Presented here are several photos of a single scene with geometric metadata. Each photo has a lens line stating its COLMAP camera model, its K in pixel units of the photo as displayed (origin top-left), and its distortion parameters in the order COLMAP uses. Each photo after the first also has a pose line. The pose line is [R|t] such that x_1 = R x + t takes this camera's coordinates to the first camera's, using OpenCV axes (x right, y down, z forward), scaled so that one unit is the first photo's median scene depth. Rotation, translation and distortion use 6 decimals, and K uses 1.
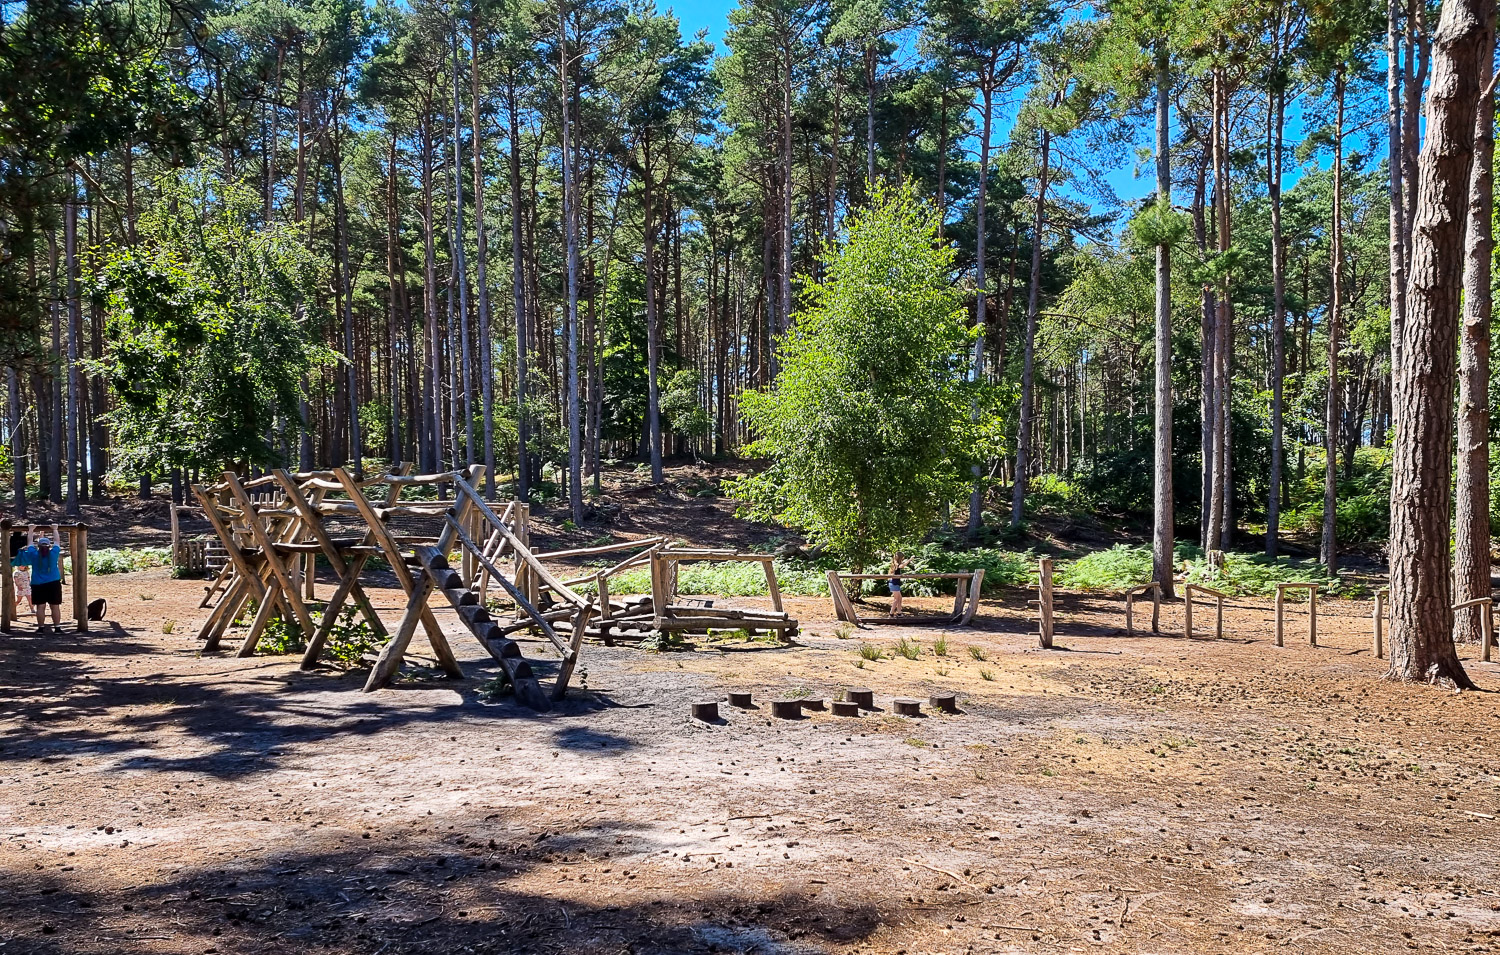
lens RADIAL K [[1158.1, 0, 754.2], [0, 1158.1, 576.6], [0, 0, 1]] dist [0.004911, -0.001011]
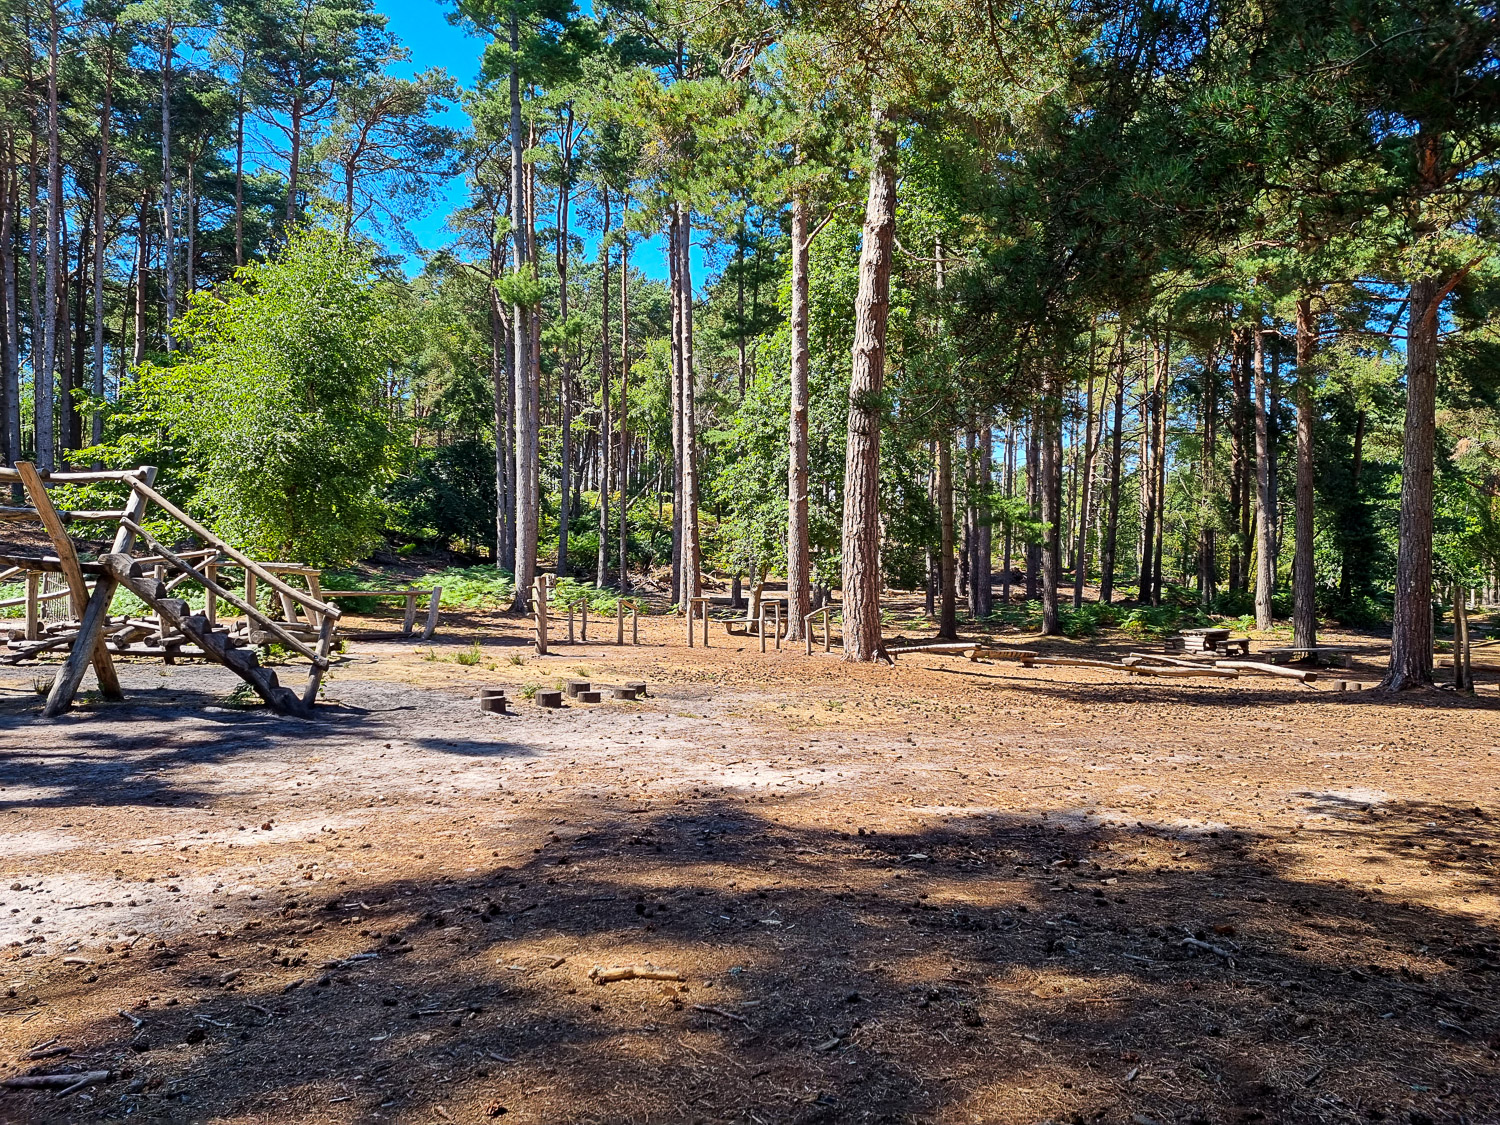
lens RADIAL K [[1132.5, 0, 749.7], [0, 1132.5, 563.5], [0, 0, 1]] dist [0.003506, -0.000308]
pose [[0.777780, 0.015446, 0.628347, -0.420703], [0.006276, 0.999457, -0.032338, 0.013040], [-0.628505, 0.029095, 0.777261, -0.006567]]
